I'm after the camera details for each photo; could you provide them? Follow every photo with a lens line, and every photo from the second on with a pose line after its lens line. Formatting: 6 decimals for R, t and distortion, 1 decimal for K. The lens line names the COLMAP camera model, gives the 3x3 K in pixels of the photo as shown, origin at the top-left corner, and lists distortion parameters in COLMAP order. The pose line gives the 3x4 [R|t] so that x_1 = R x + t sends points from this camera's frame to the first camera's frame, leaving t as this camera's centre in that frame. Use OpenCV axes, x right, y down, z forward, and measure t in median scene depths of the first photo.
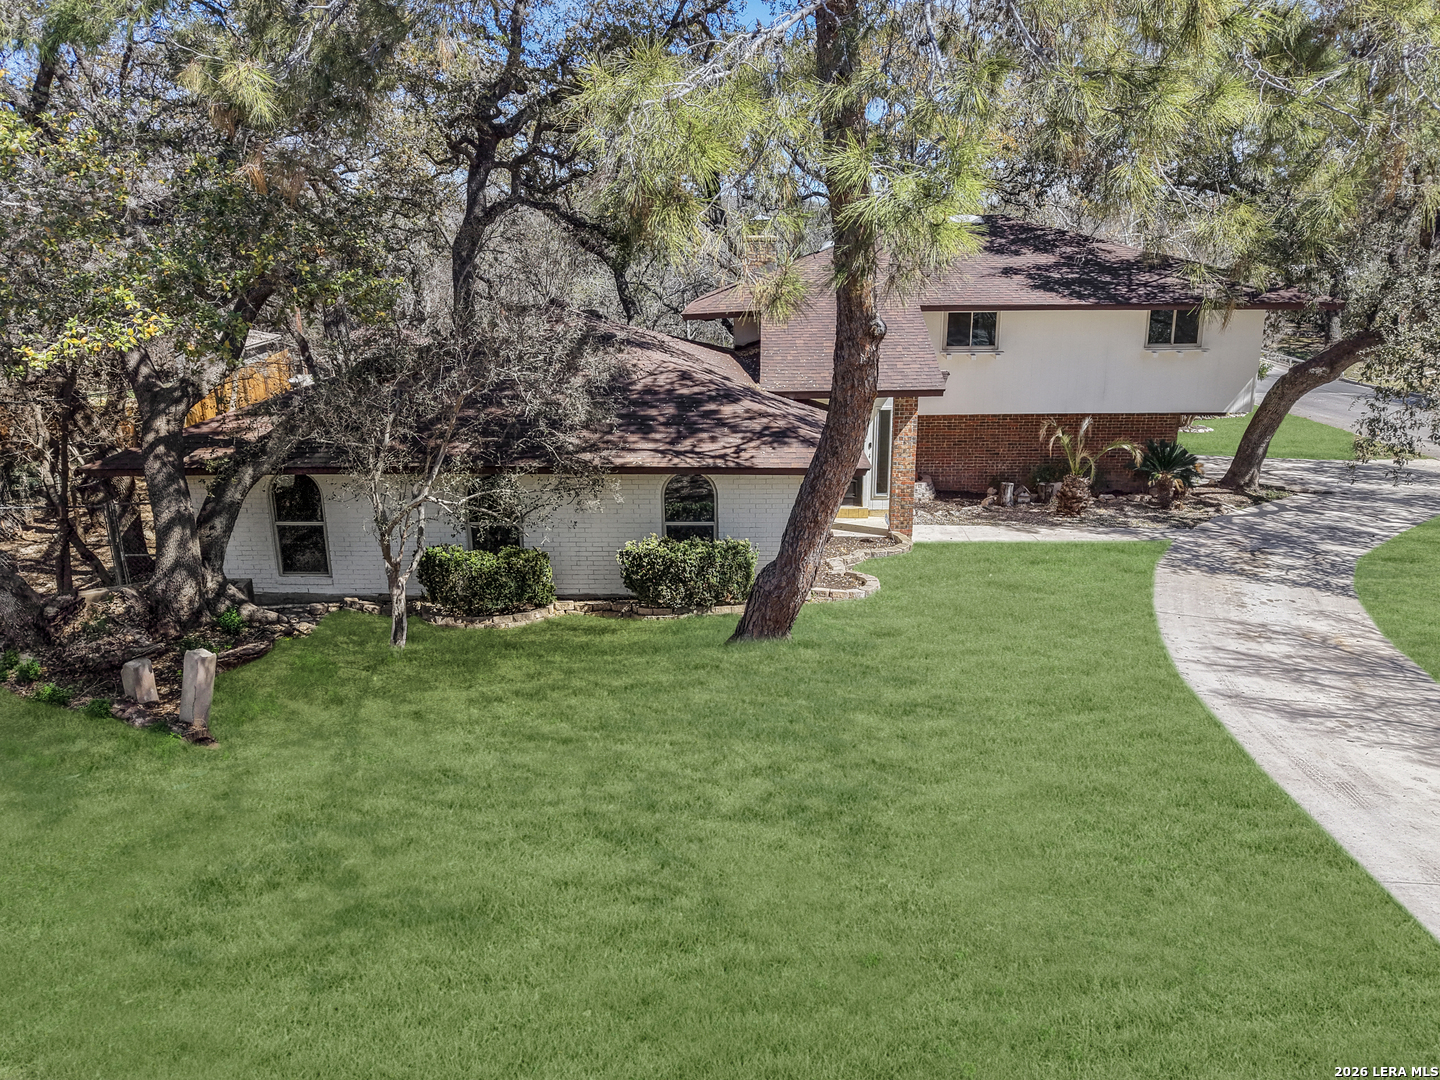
lens RADIAL K [[986.1, 0, 720.0], [0, 986.1, 540.0], [0, 0, 1]] dist [0.034347, -0.100183]
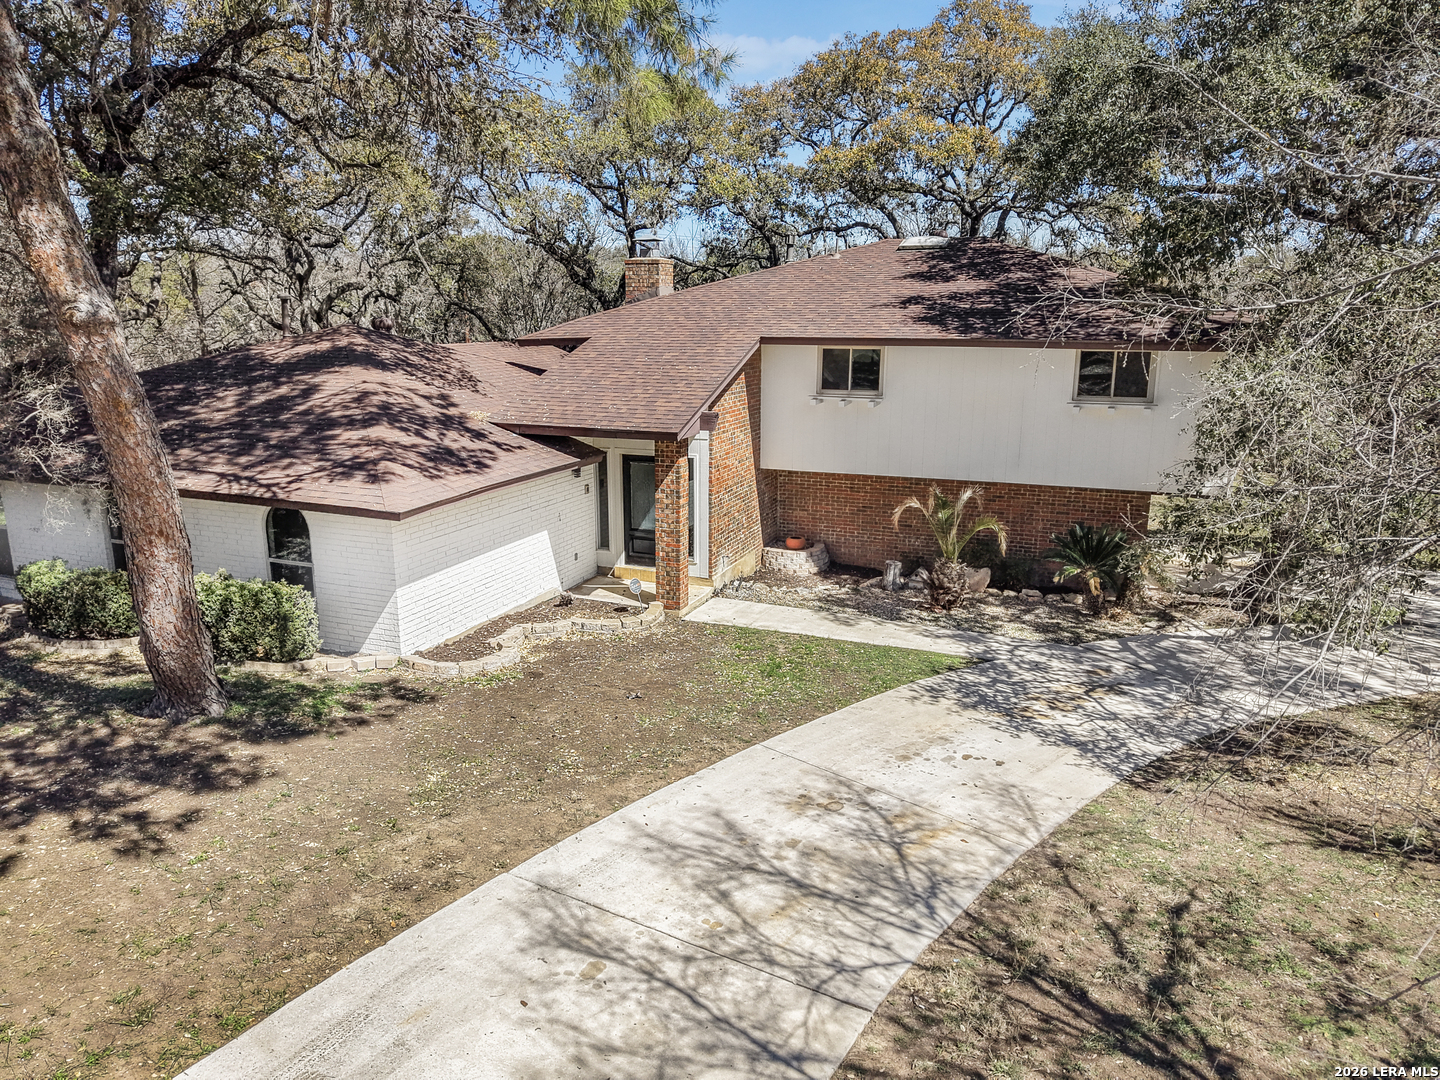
lens RADIAL K [[986.1, 0, 720.0], [0, 986.1, 540.0], [0, 0, 1]] dist [0.034347, -0.100183]
pose [[0.942878, 0.088440, -0.321185, 0.500970], [-0.106894, 0.993455, -0.040248, -0.034628], [0.315523, 0.072282, 0.946161, 0.242362]]
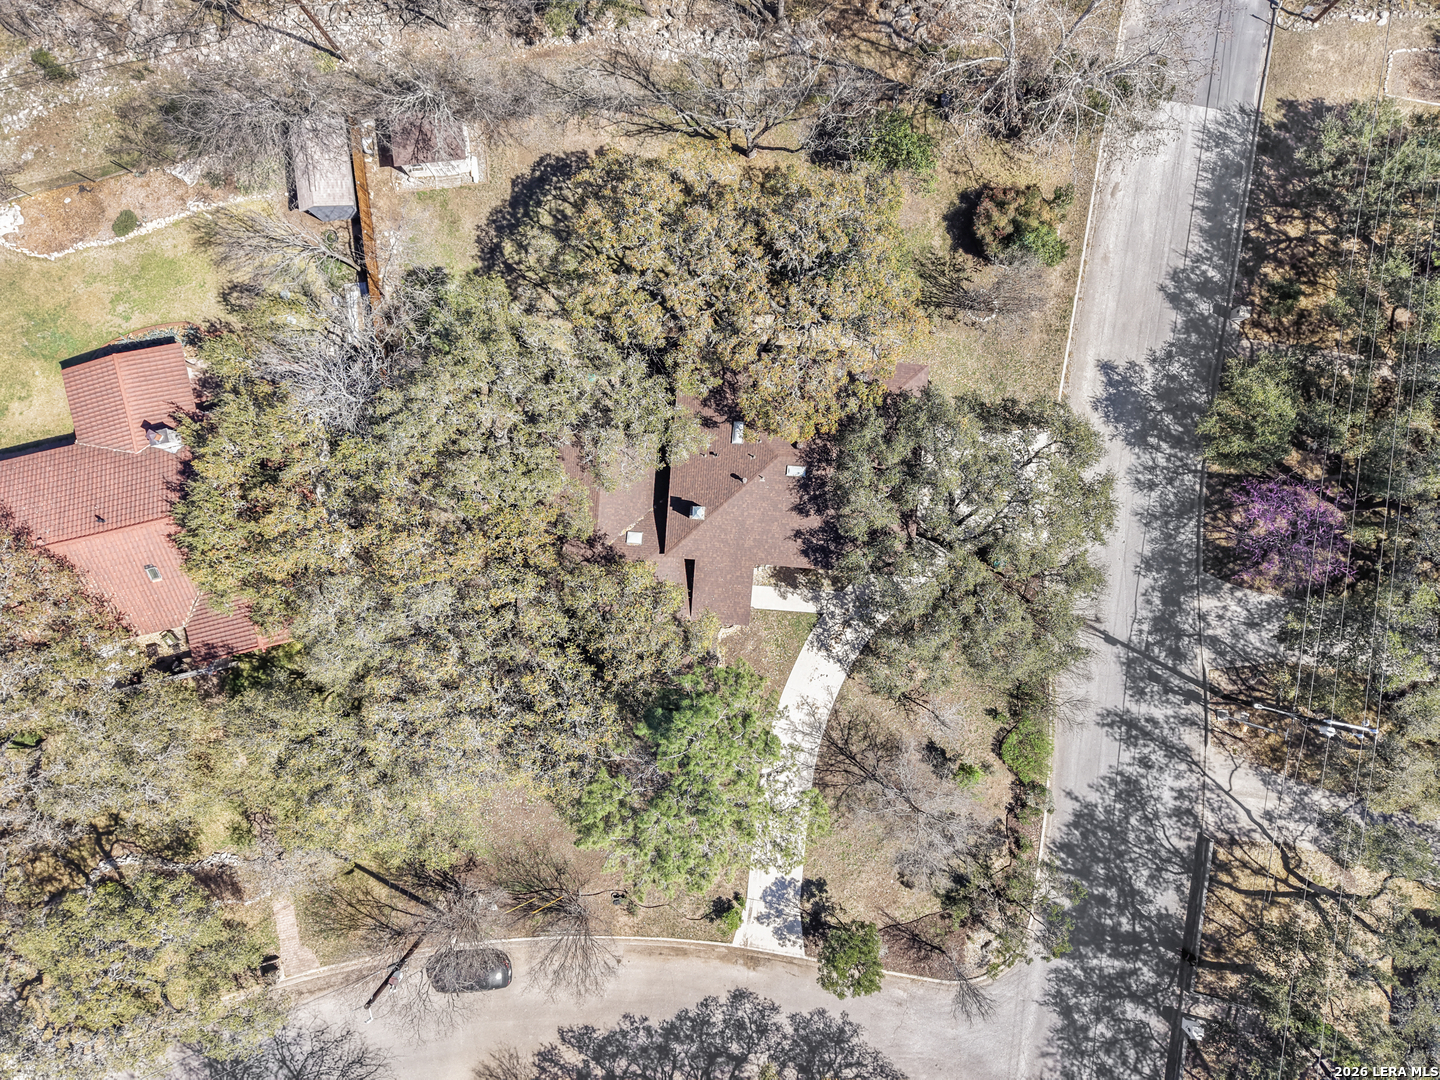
lens RADIAL K [[969.0, 0, 720.0], [0, 969.0, 540.0], [0, 0, 1]] dist [0.008176, -0.005342]
pose [[0.999236, 0.036899, 0.012848, 0.081412], [-0.023414, 0.302238, 0.952945, -3.056495], [0.031280, -0.952518, 0.302871, 0.297143]]
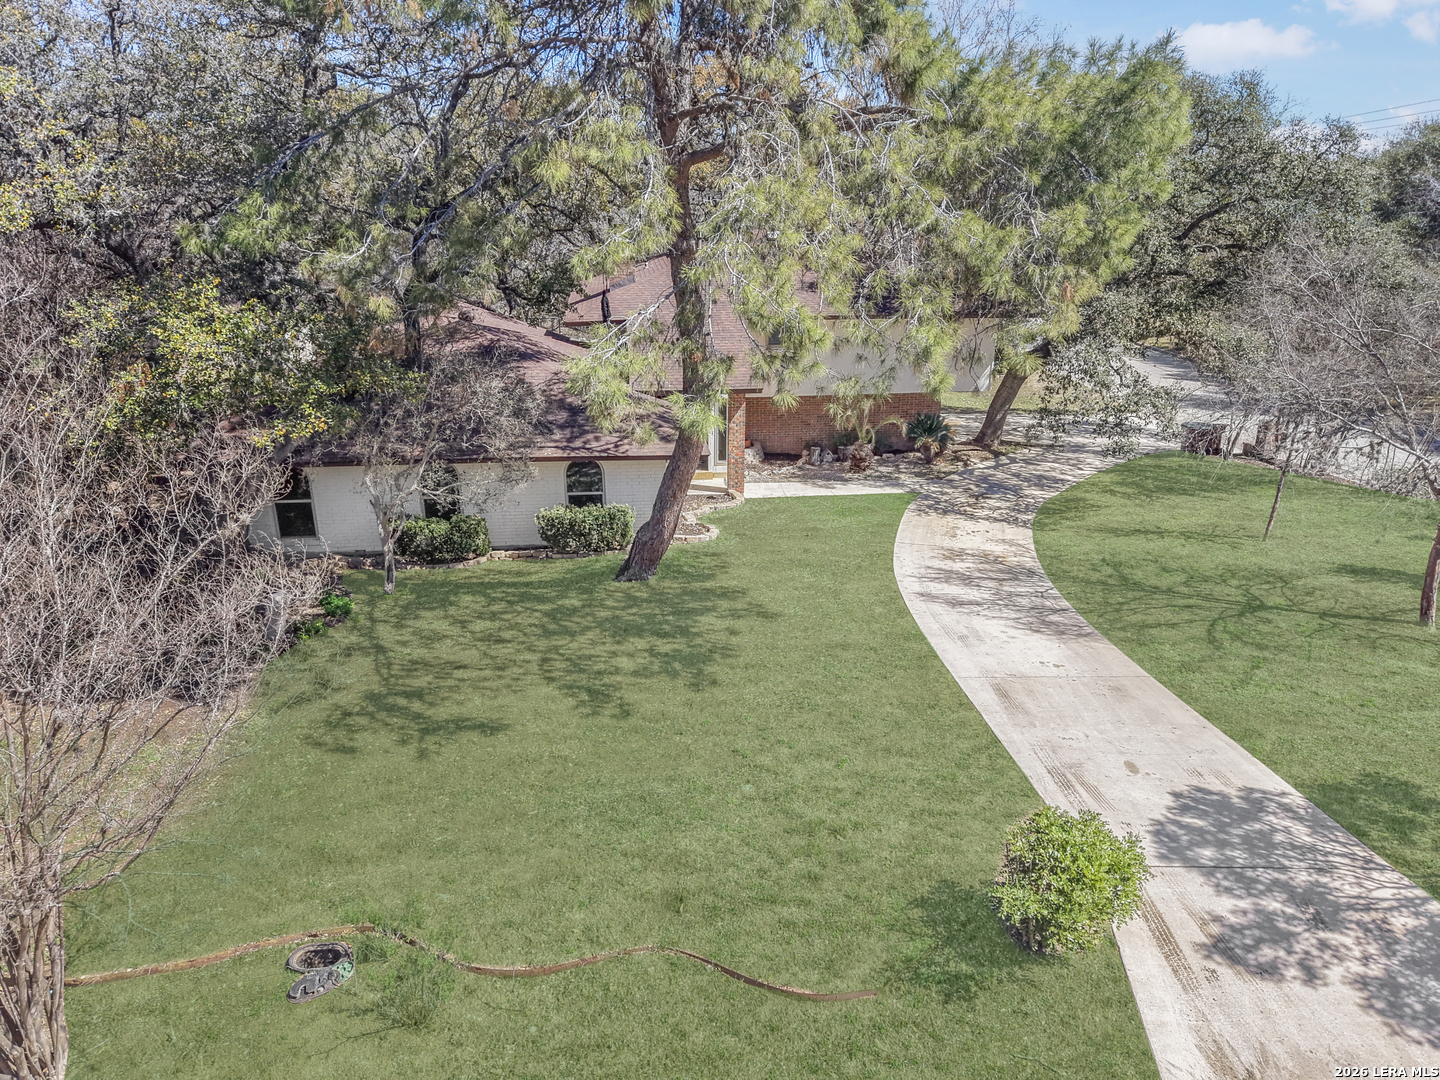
lens RADIAL K [[969.0, 0, 720.0], [0, 969.0, 540.0], [0, 0, 1]] dist [0.008176, -0.005342]
pose [[0.989398, -0.037140, 0.140400, -0.030487], [0.027270, 0.997062, 0.071583, -0.036509], [-0.142646, -0.066996, 0.987504, -0.335064]]
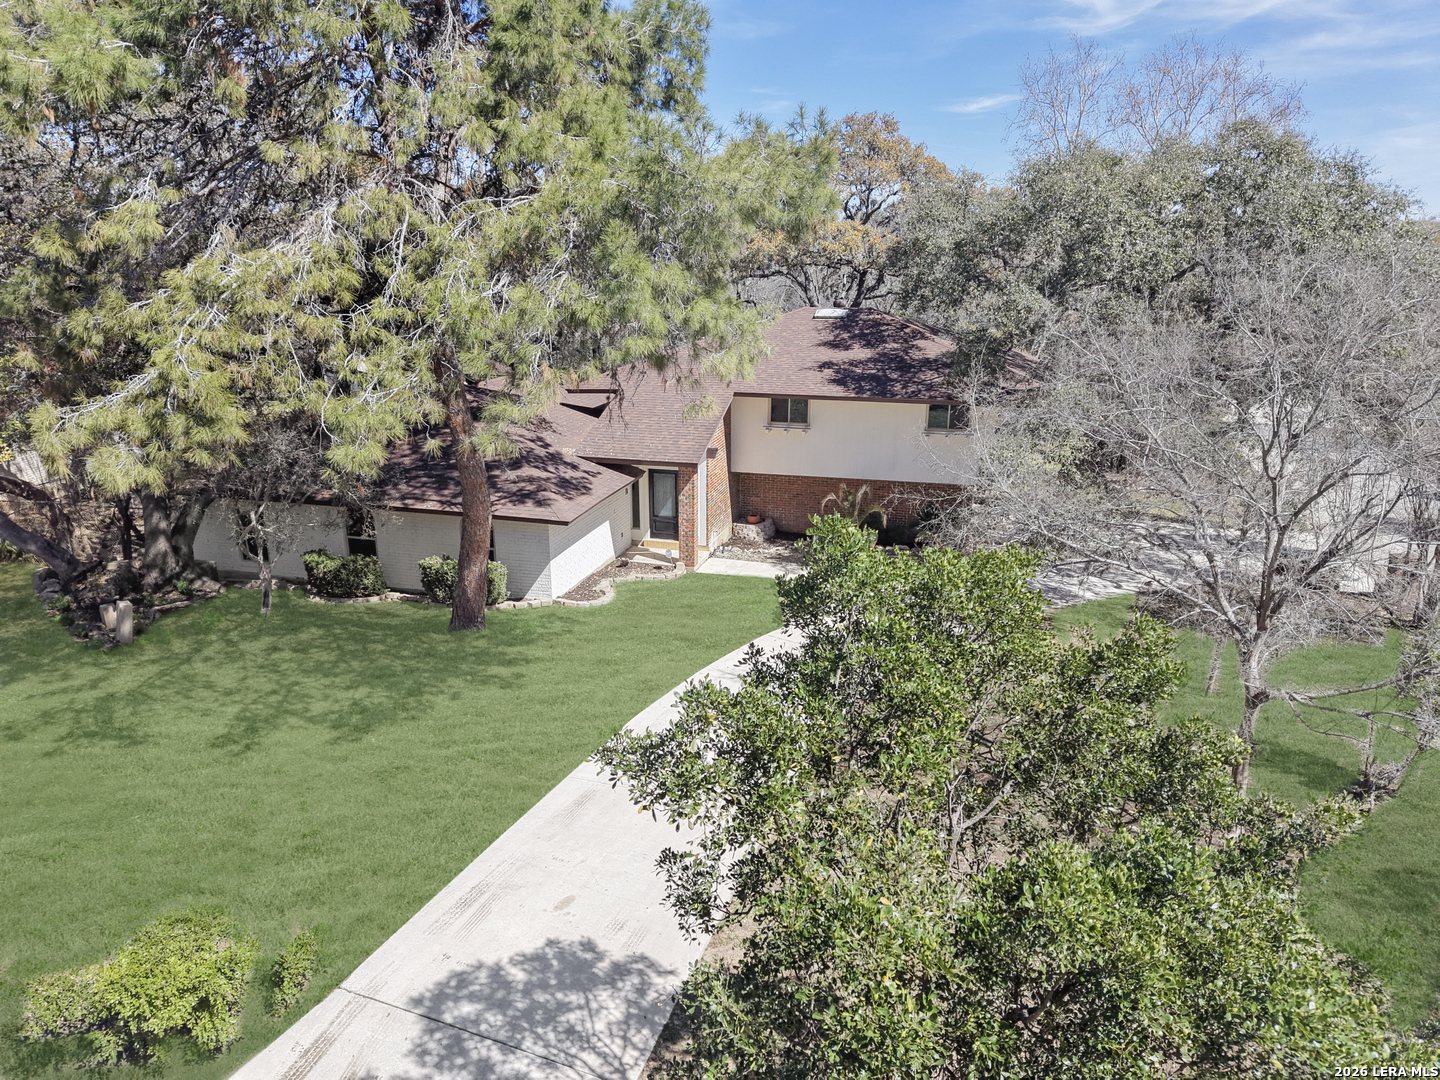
lens RADIAL K [[986.1, 0, 720.0], [0, 986.1, 540.0], [0, 0, 1]] dist [0.034347, -0.100183]
pose [[0.974001, 0.074888, -0.213809, 0.533766], [-0.074525, 0.997171, 0.009771, -0.059522], [0.213936, 0.006417, 0.976827, -0.319542]]
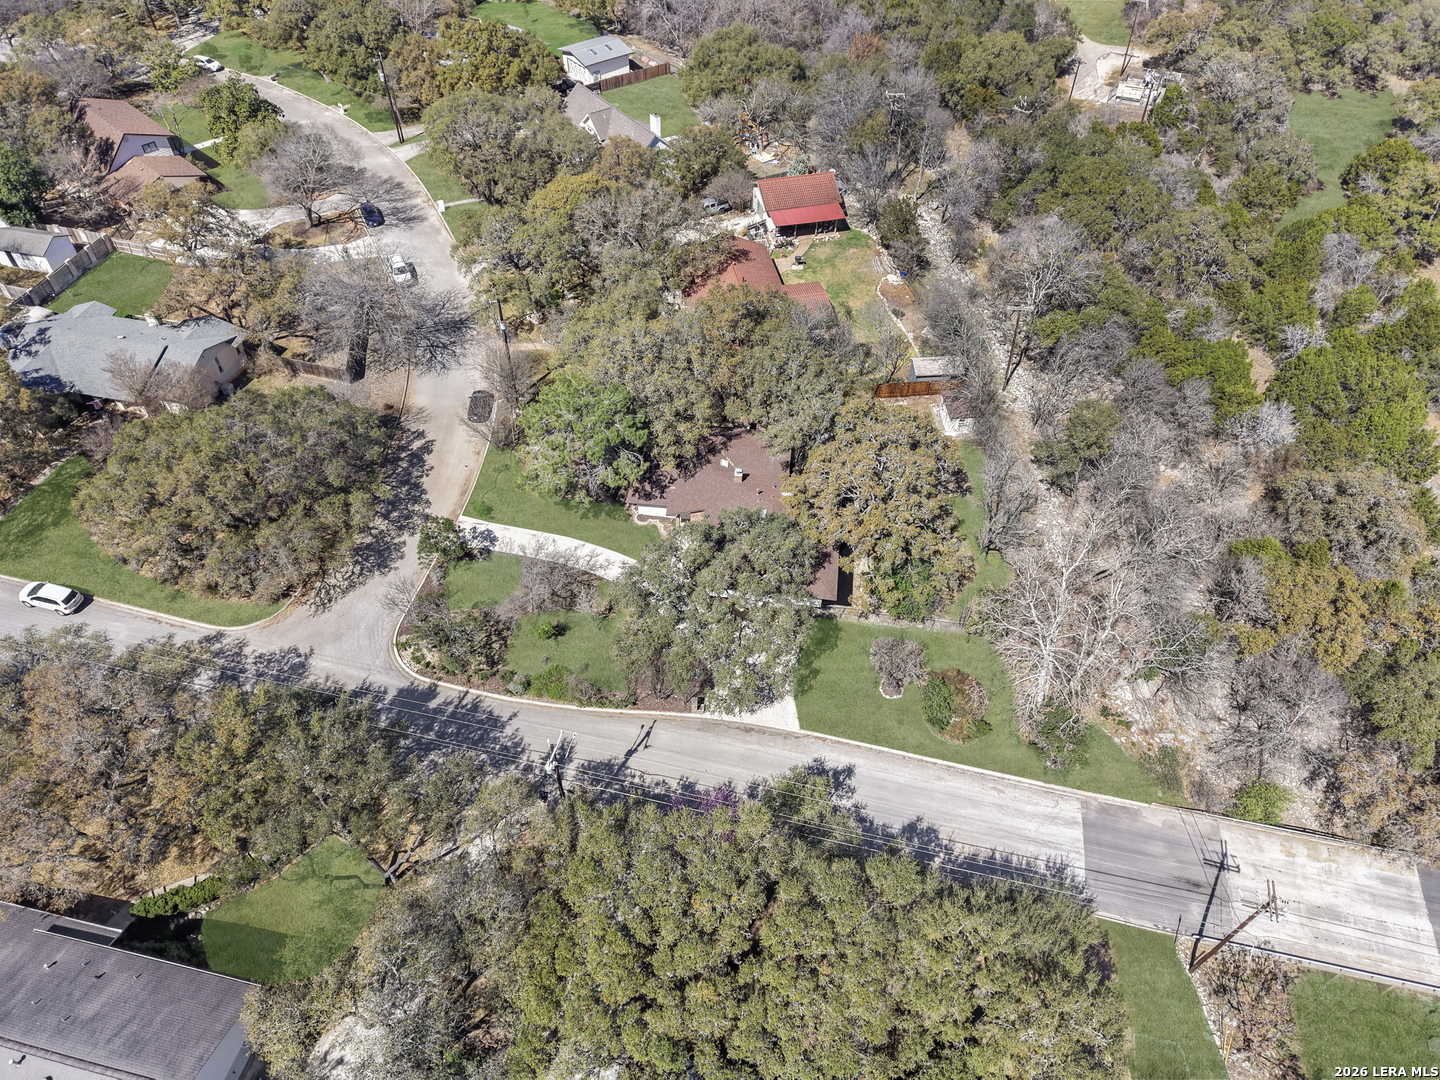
lens RADIAL K [[969.0, 0, 720.0], [0, 969.0, 540.0], [0, 0, 1]] dist [0.008176, -0.005342]
pose [[-0.079022, 0.733814, -0.674739, 3.396193], [-0.297386, 0.628683, 0.718554, -3.464283], [0.951481, 0.257440, 0.168546, 0.447033]]
